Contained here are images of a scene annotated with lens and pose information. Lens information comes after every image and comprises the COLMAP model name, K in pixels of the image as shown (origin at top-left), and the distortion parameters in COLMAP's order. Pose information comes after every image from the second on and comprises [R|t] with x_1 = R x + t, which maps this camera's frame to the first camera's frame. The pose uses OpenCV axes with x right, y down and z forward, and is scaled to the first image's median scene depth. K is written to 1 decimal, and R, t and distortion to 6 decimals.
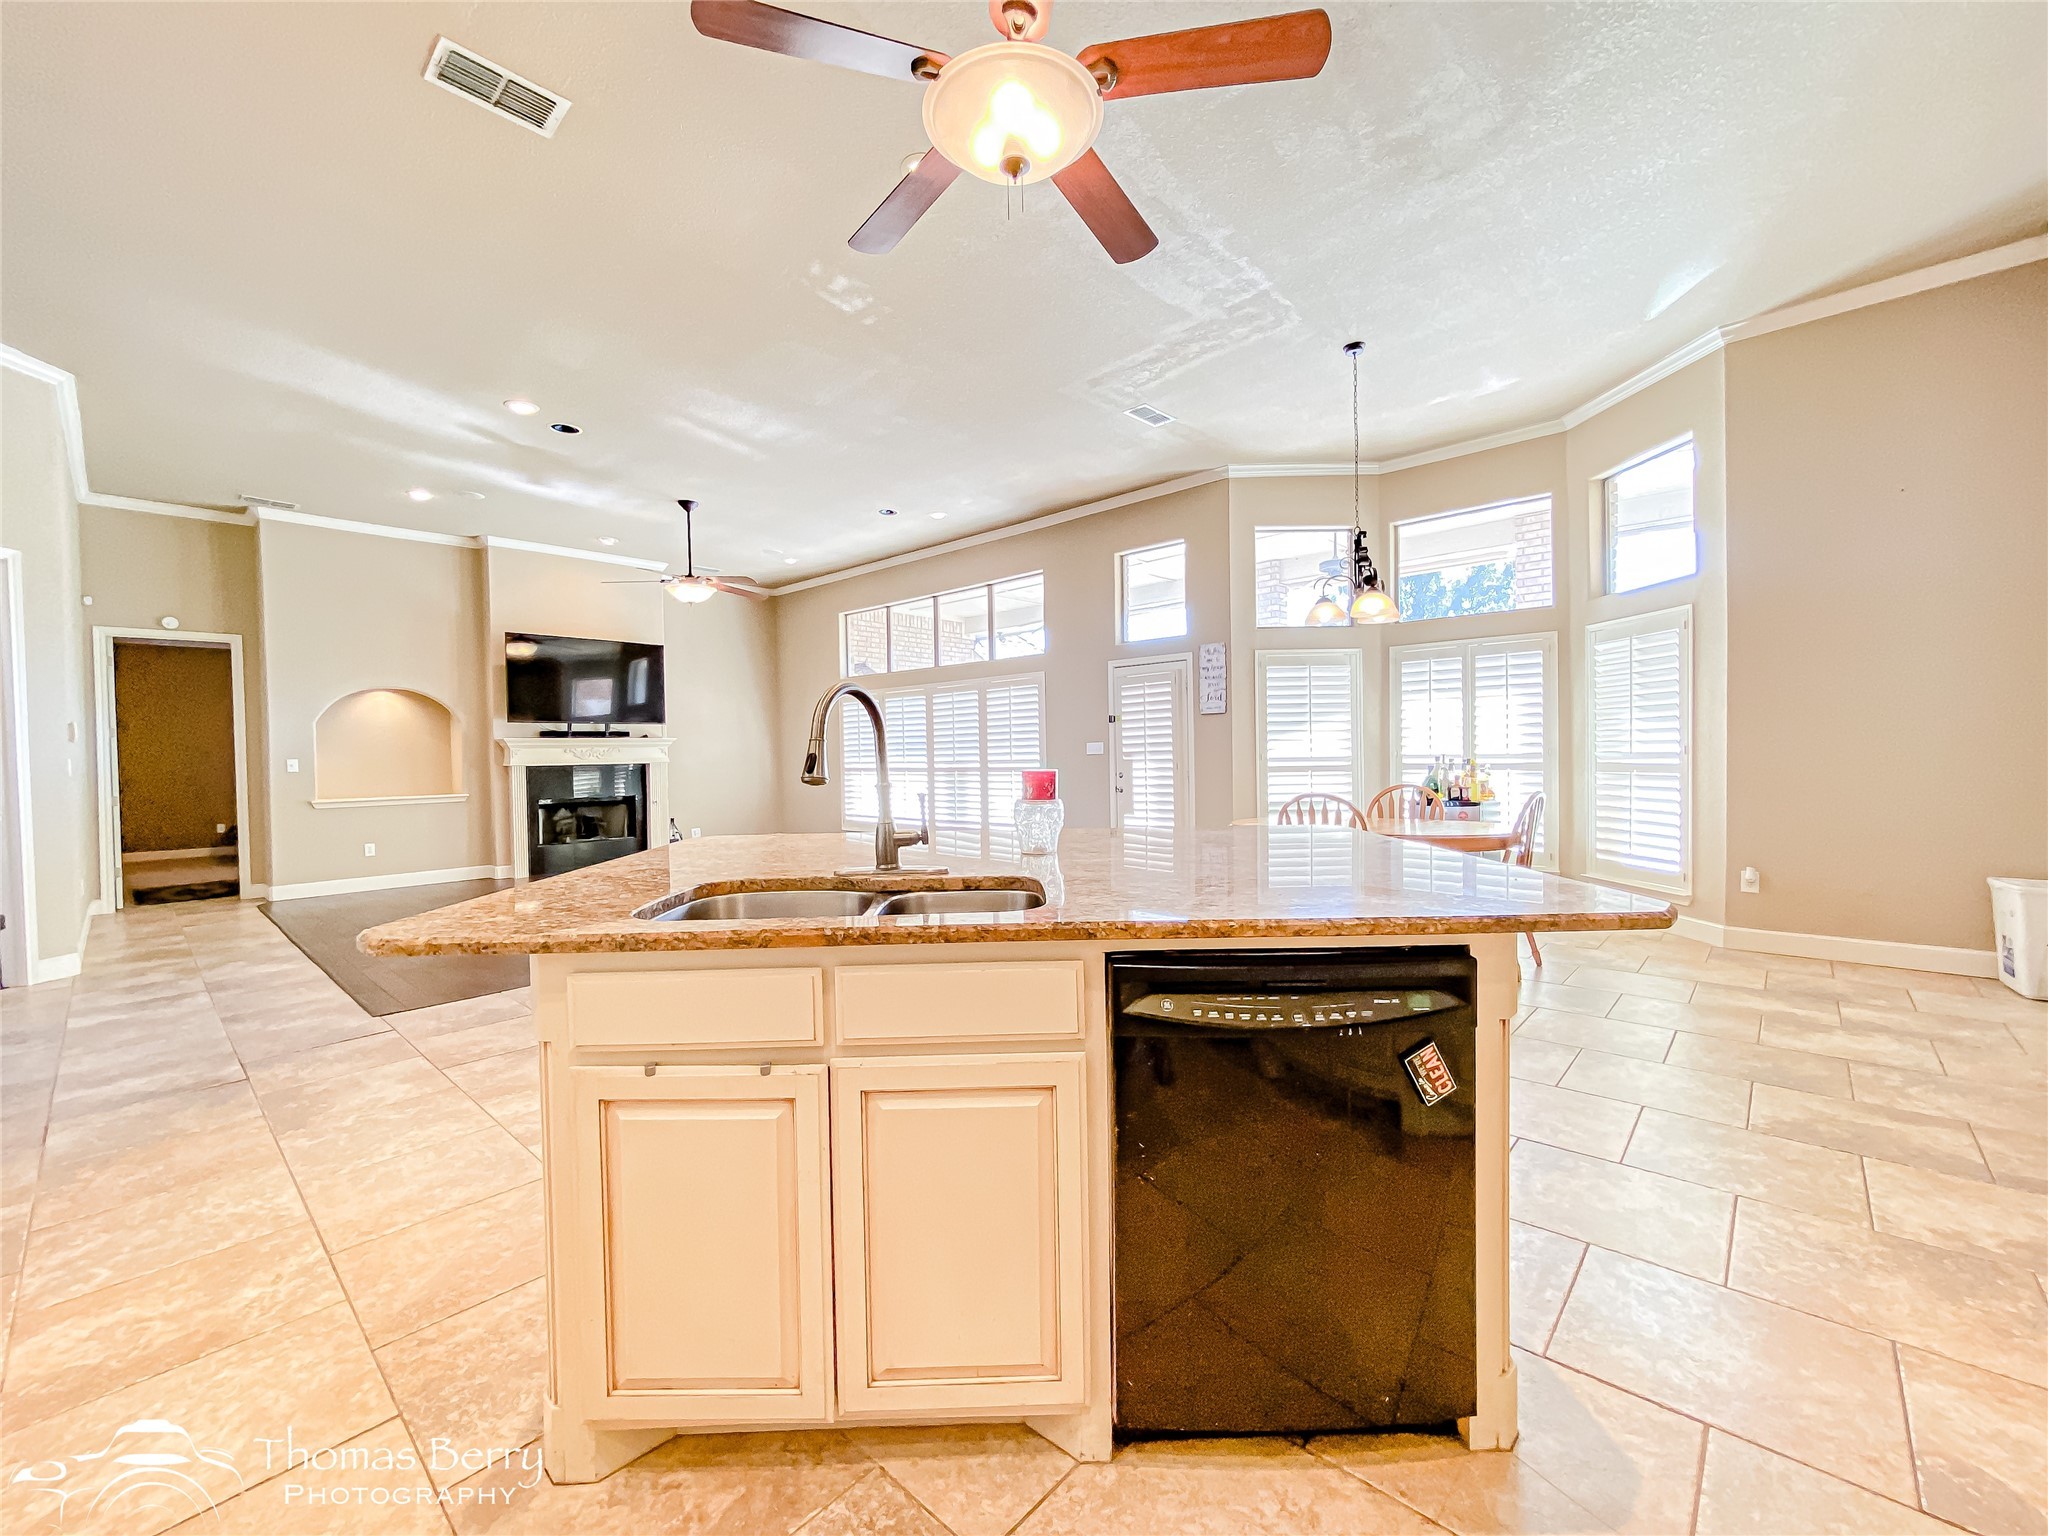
lens RADIAL K [[838.2, 0, 1023.1], [0, 838.2, 762.5], [0, 0, 1]] dist [0.006925, -0.003075]
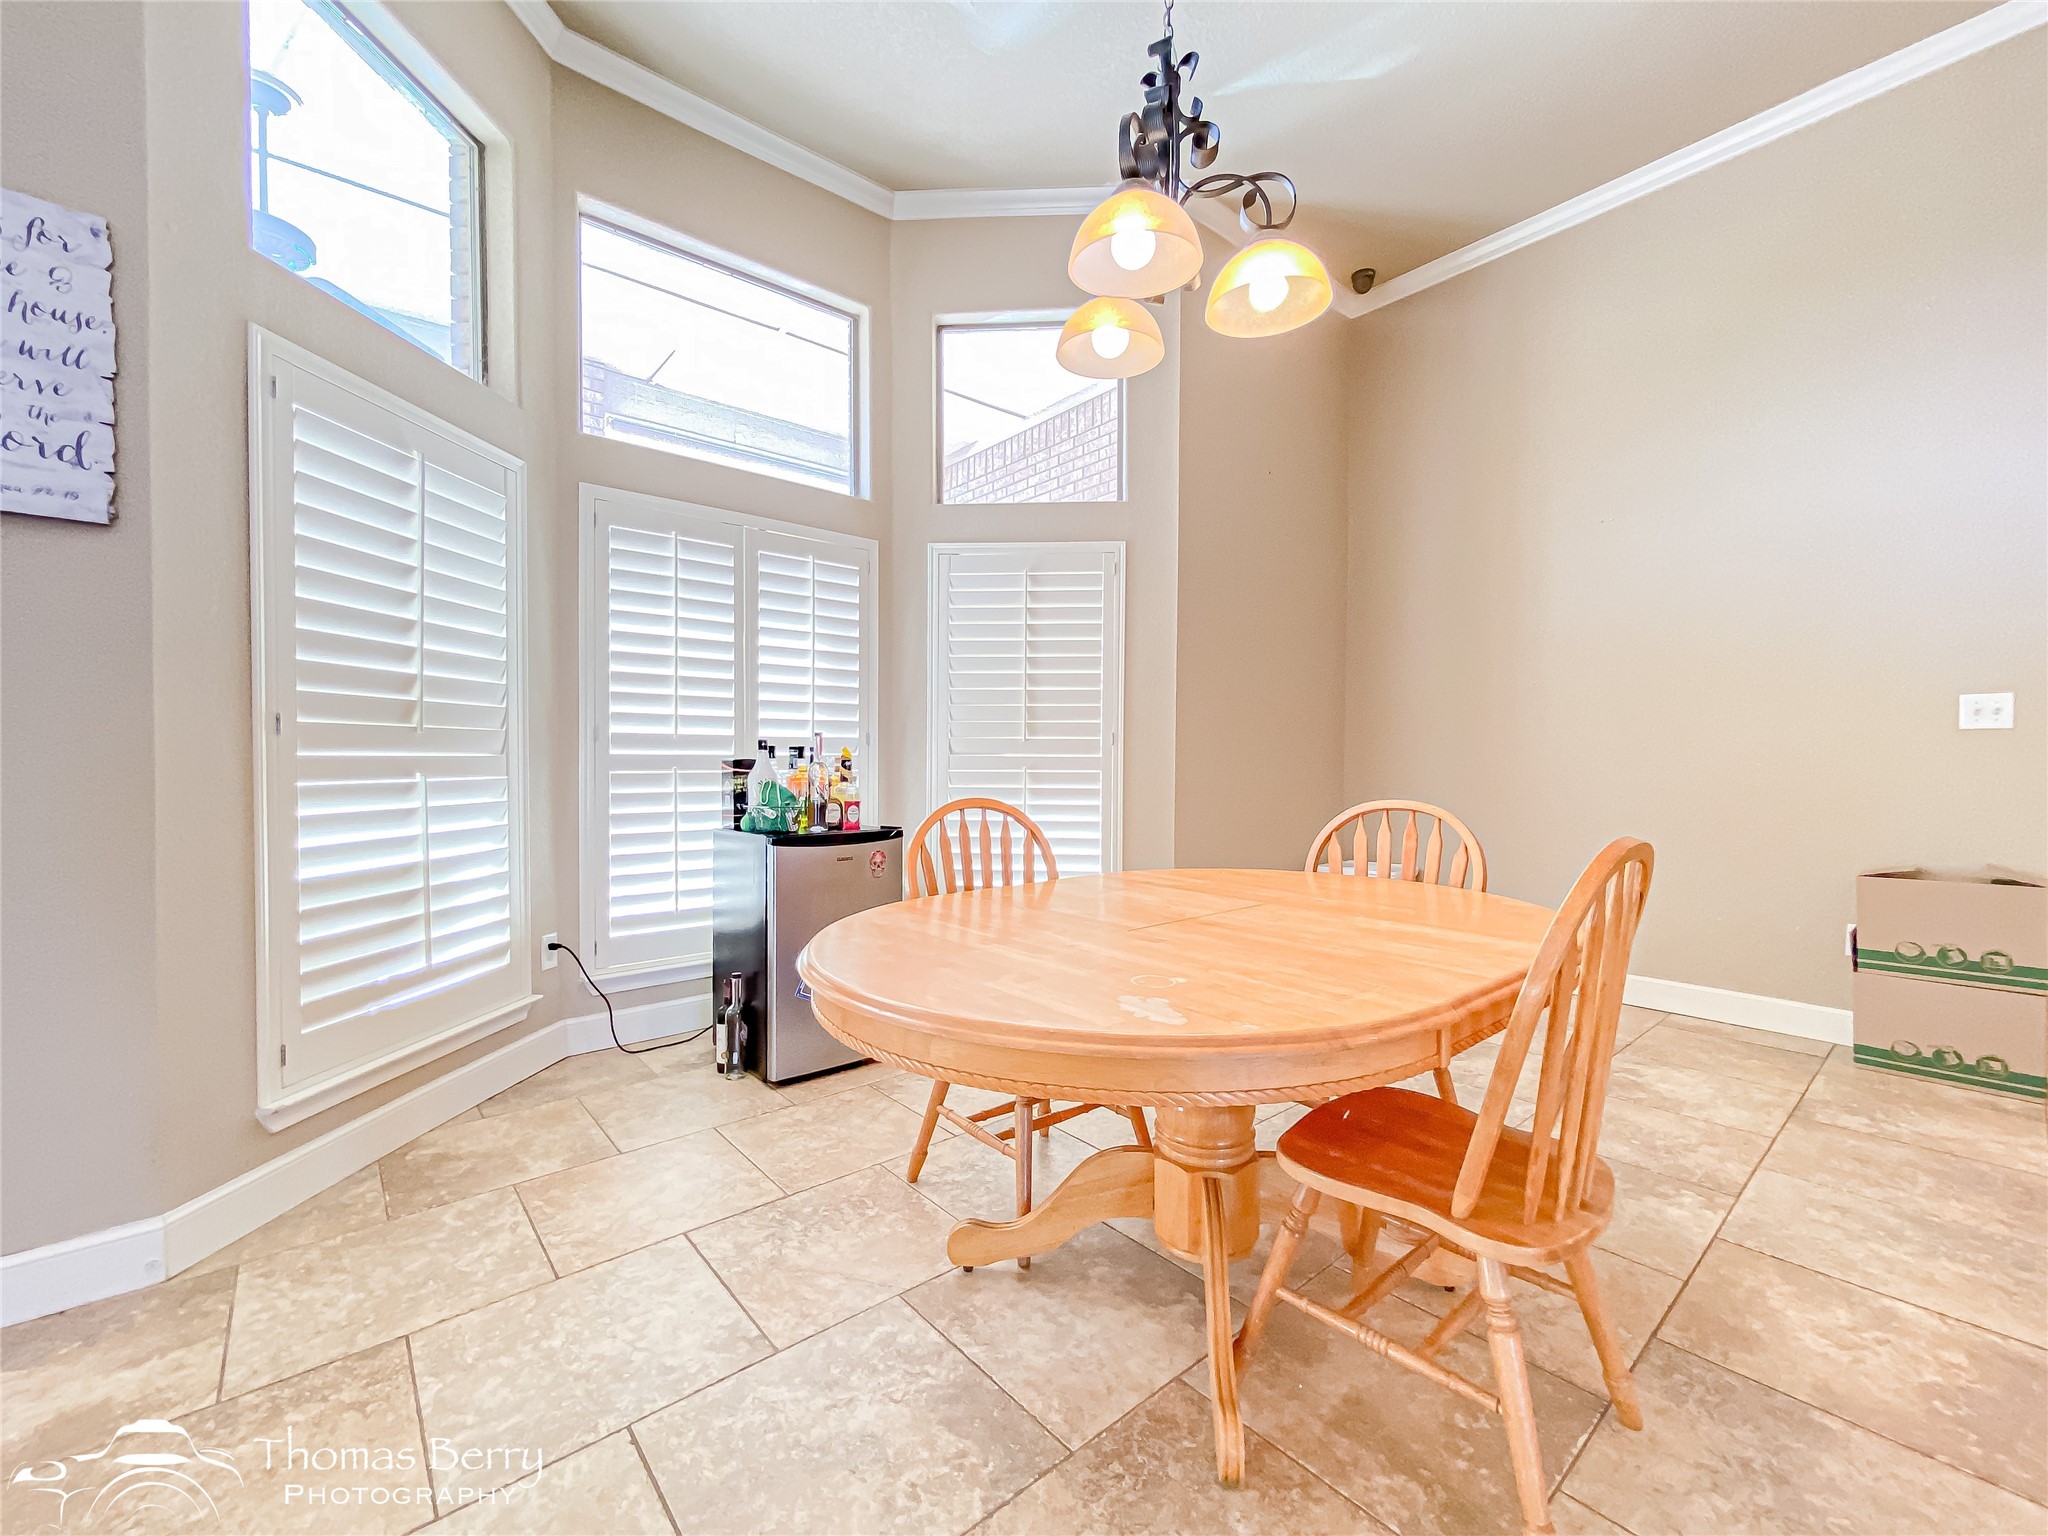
lens RADIAL K [[838.2, 0, 1031.3], [0, 838.2, 764.6], [0, 0, 1]] dist [0.006925, -0.003075]
pose [[0.111977, 0.003500, 0.993705, 0.032051], [-0.002708, 0.999991, -0.003217, 0.007011], [-0.993707, -0.002330, 0.111985, 0.619866]]
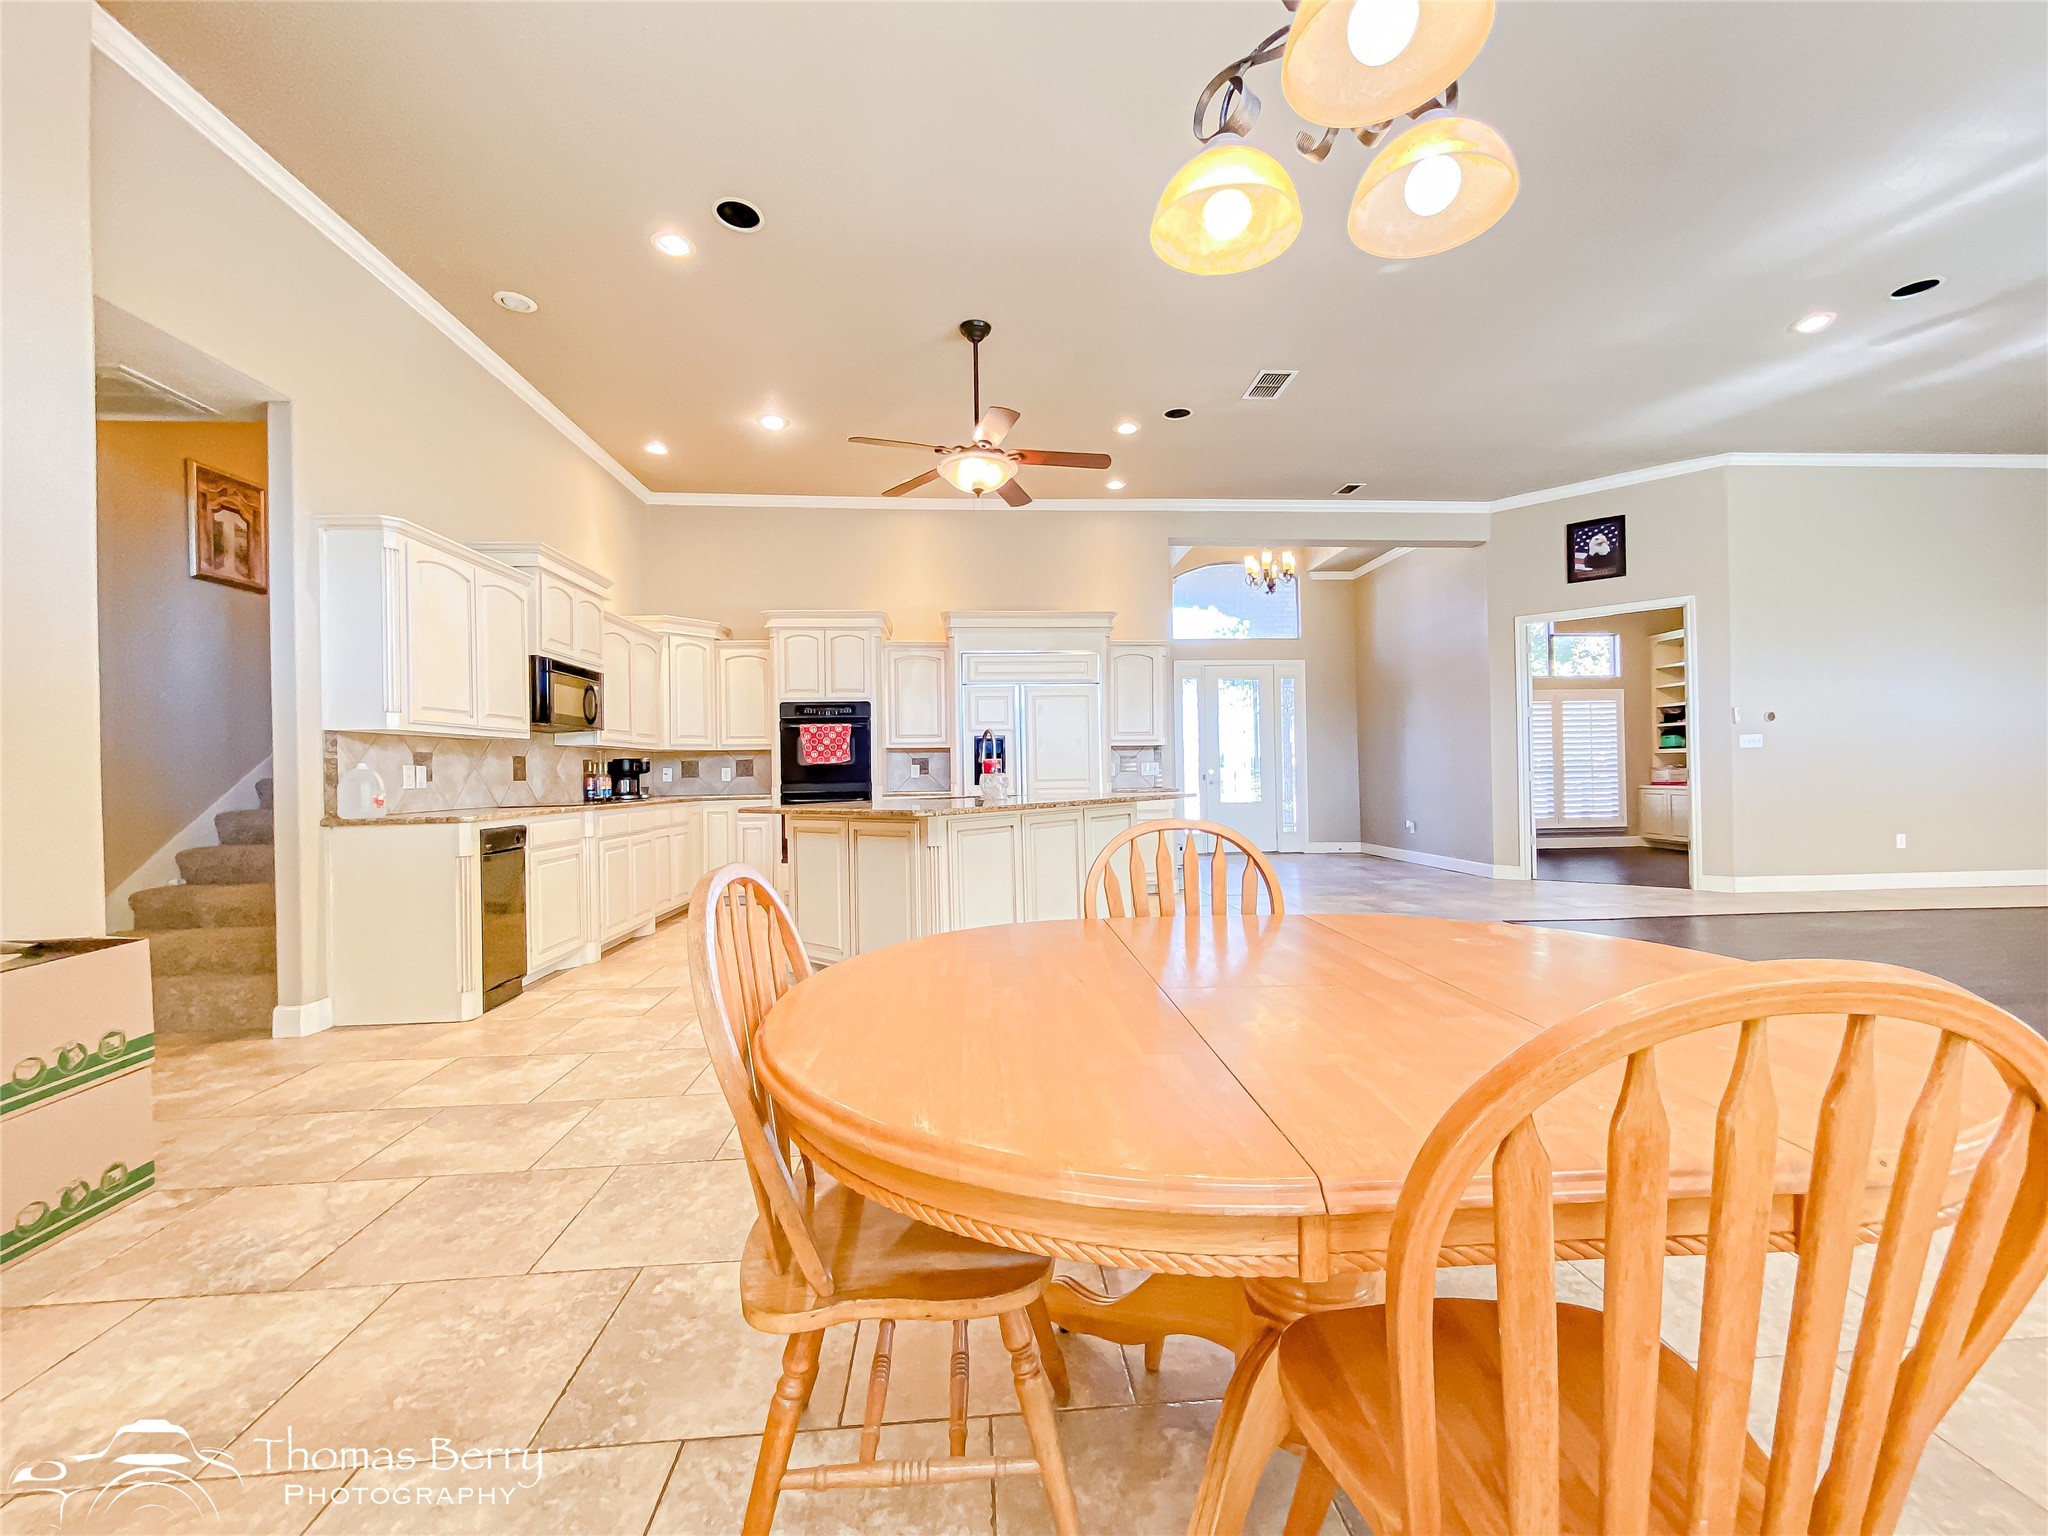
lens RADIAL K [[838.2, 0, 1037.2], [0, 838.2, 768.6], [0, 0, 1]] dist [0.006925, -0.003075]
pose [[-0.674743, 0.026382, -0.737581, 0.395715], [0.023702, 0.999620, 0.014072, -0.000809], [0.737672, -0.007987, -0.675112, 0.671834]]
